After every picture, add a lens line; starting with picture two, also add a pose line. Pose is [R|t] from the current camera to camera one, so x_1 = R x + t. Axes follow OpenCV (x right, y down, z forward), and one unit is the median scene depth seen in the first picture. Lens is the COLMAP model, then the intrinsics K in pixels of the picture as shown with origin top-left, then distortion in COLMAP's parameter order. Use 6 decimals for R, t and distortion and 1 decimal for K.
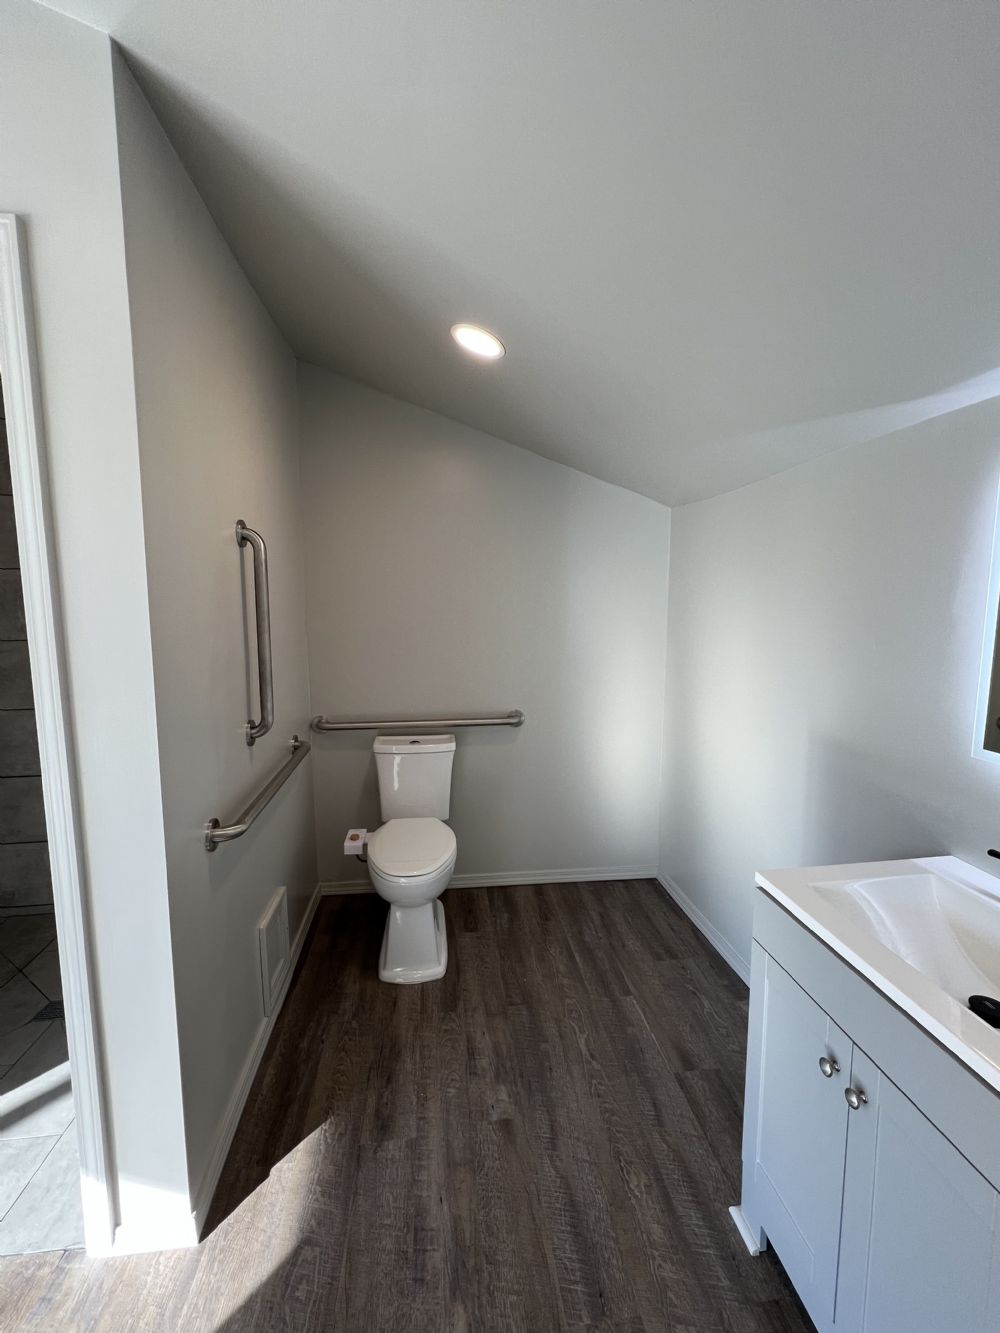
lens RADIAL K [[576.7, 0, 501.6], [0, 576.7, 664.6], [0, 0, 1]] dist [-0.001232, 0.000350]
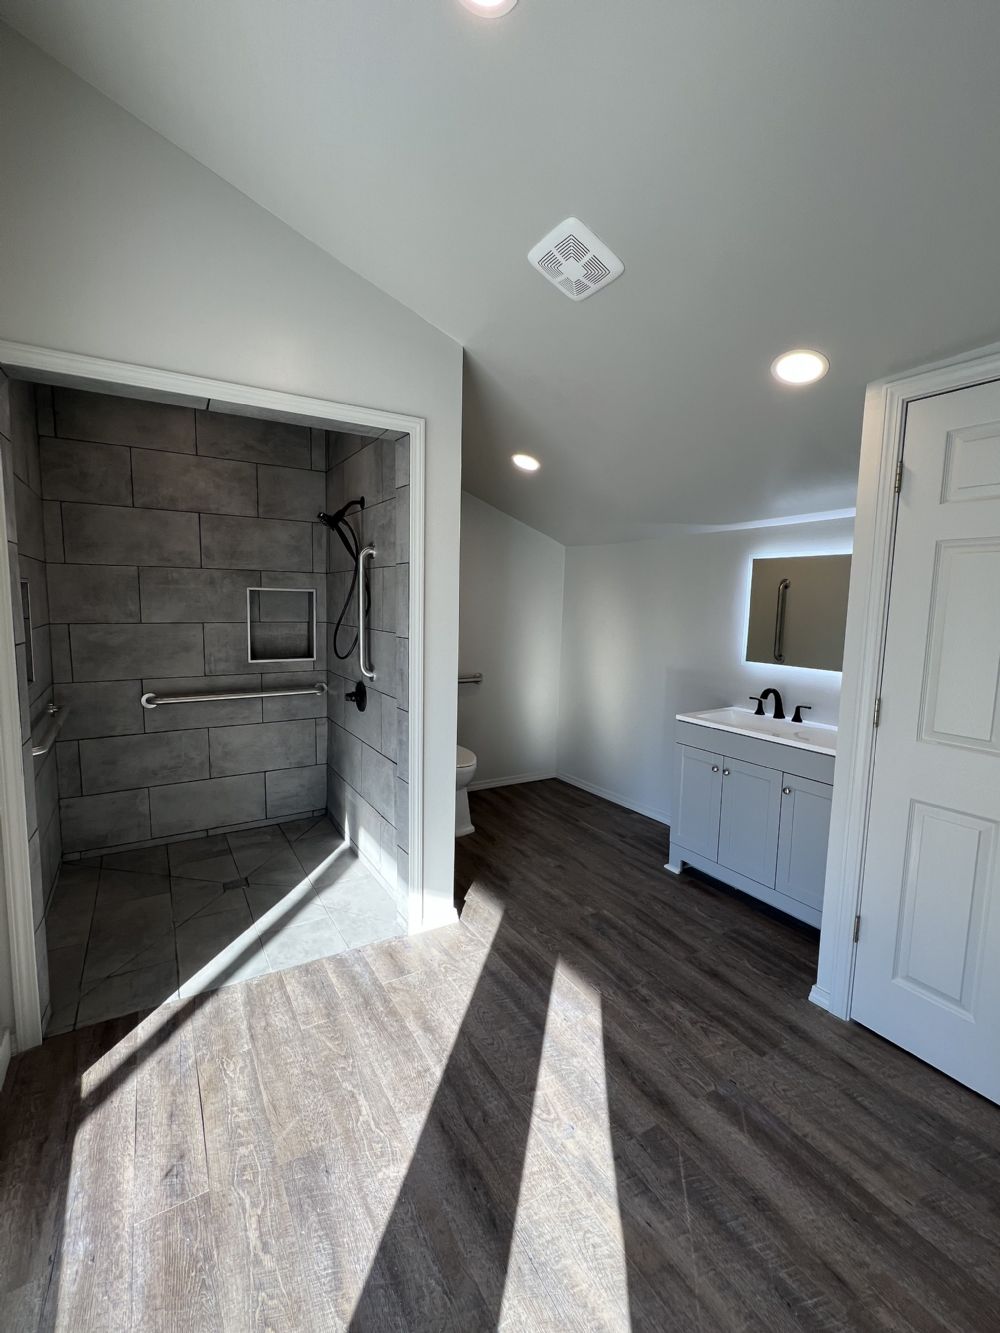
lens RADIAL K [[576.7, 0, 501.6], [0, 576.7, 664.6], [0, 0, 1]] dist [-0.001232, 0.000350]
pose [[0.908033, -0.023413, 0.418244, -1.006326], [0.024708, 0.999692, 0.002319, 0.101443], [-0.418170, 0.008229, 0.908332, -0.732282]]
